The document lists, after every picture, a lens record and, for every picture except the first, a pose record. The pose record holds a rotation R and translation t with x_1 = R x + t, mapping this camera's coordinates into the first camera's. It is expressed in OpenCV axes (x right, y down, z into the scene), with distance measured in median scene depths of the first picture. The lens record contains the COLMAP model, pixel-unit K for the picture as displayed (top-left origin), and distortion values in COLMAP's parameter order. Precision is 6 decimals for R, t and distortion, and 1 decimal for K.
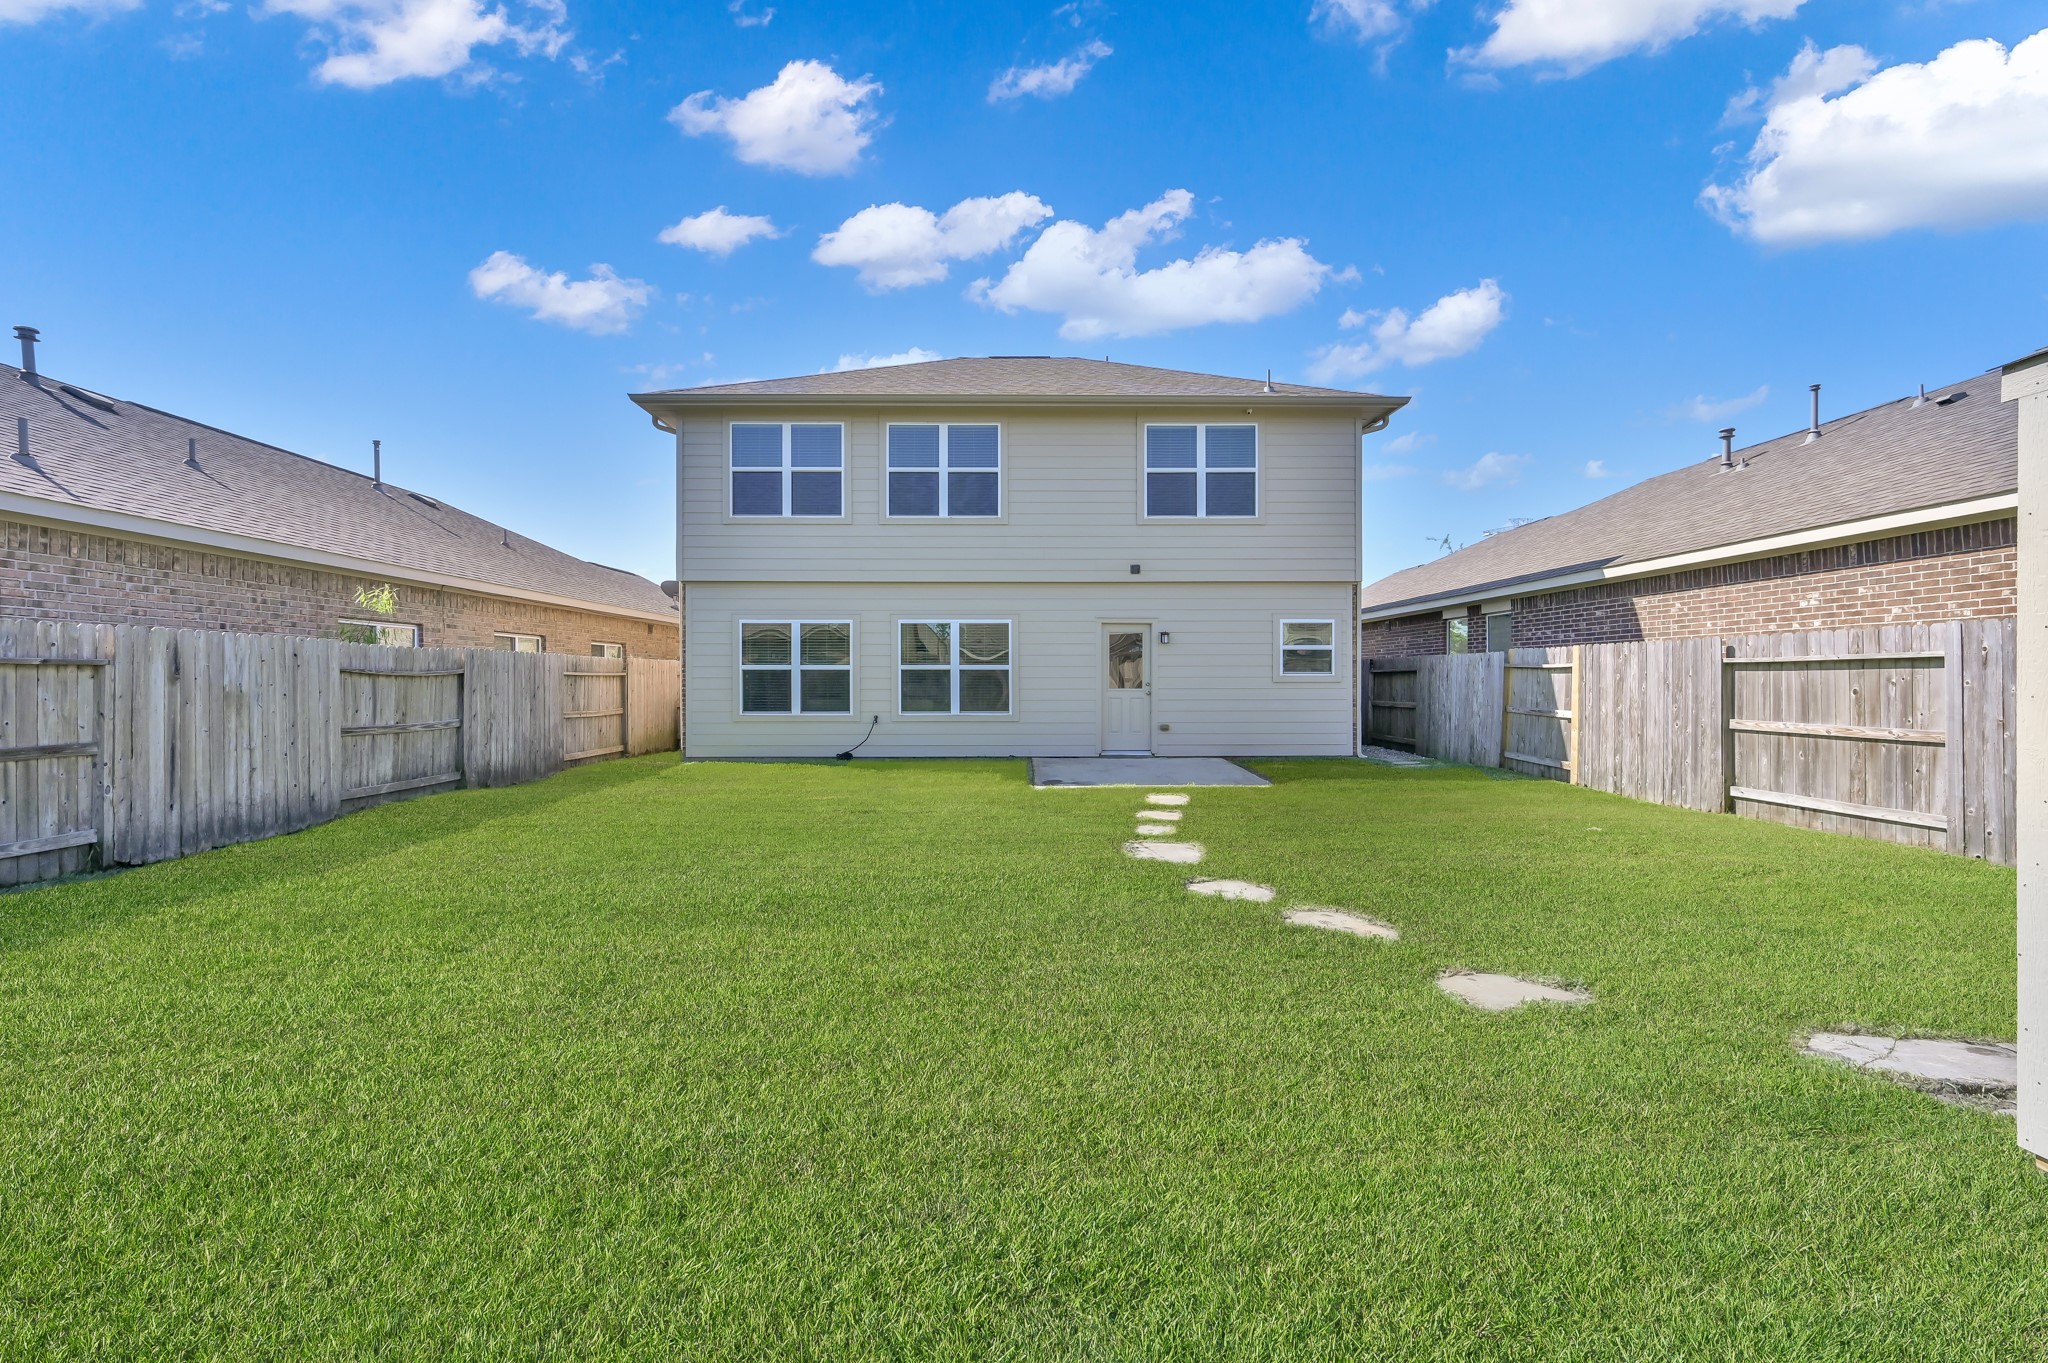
lens RADIAL K [[834.2, 0, 1021.1], [0, 834.2, 692.4], [0, 0, 1]] dist [-0.000115, 0.000013]
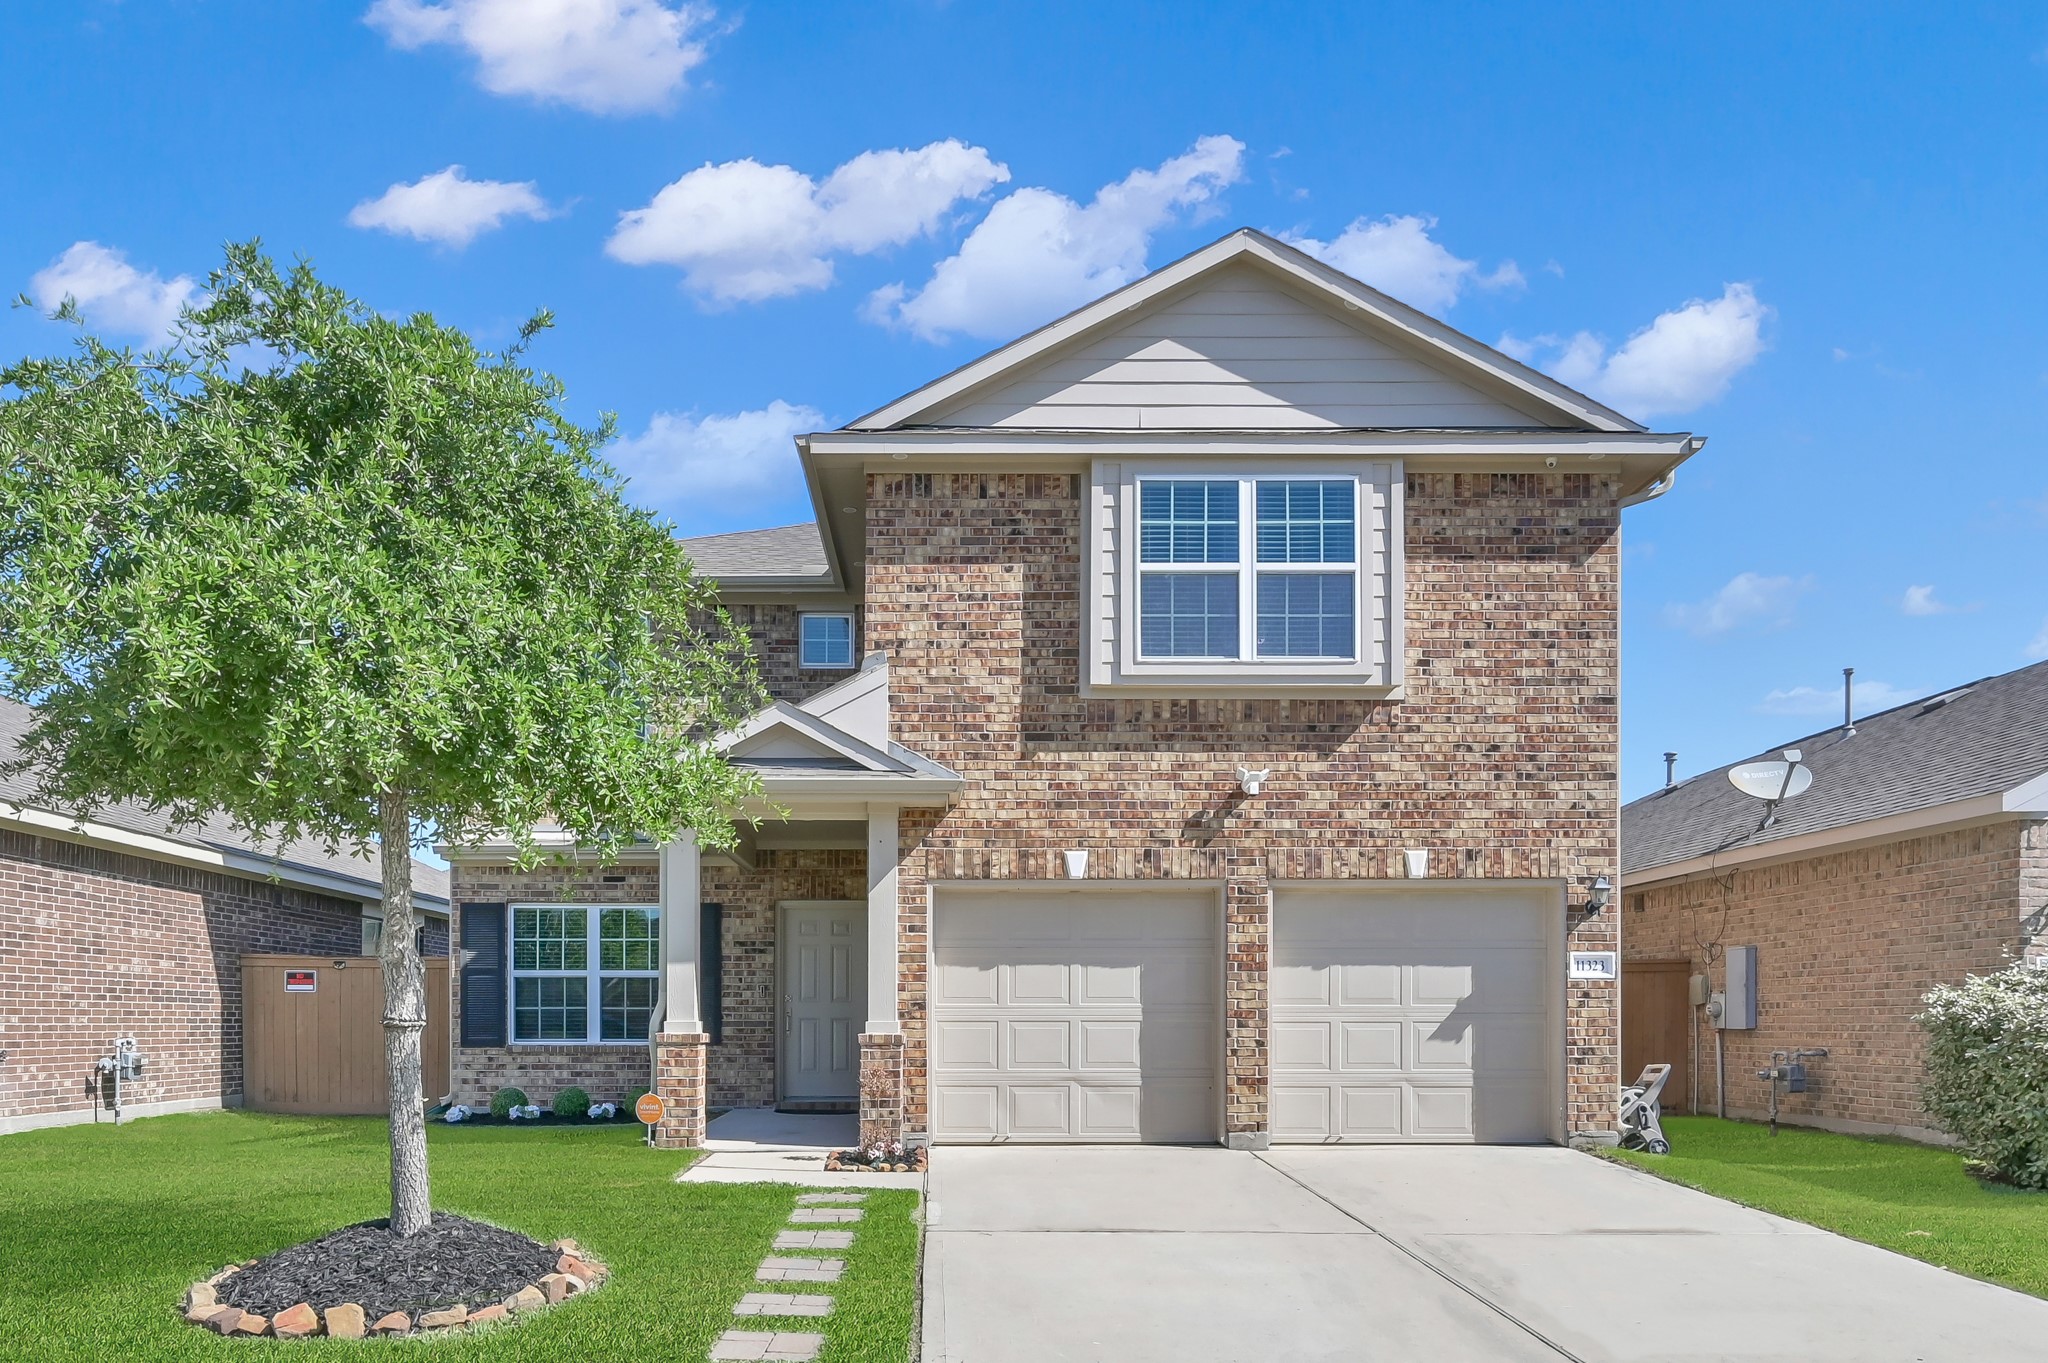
lens RADIAL K [[834.2, 0, 1028.1], [0, 834.2, 685.0], [0, 0, 1]] dist [-0.000115, 0.000013]
pose [[0.999996, -0.002692, -0.000121, 0.050742], [0.002690, 0.999937, -0.010934, -0.202846], [0.000151, 0.010934, 0.999940, 0.405697]]
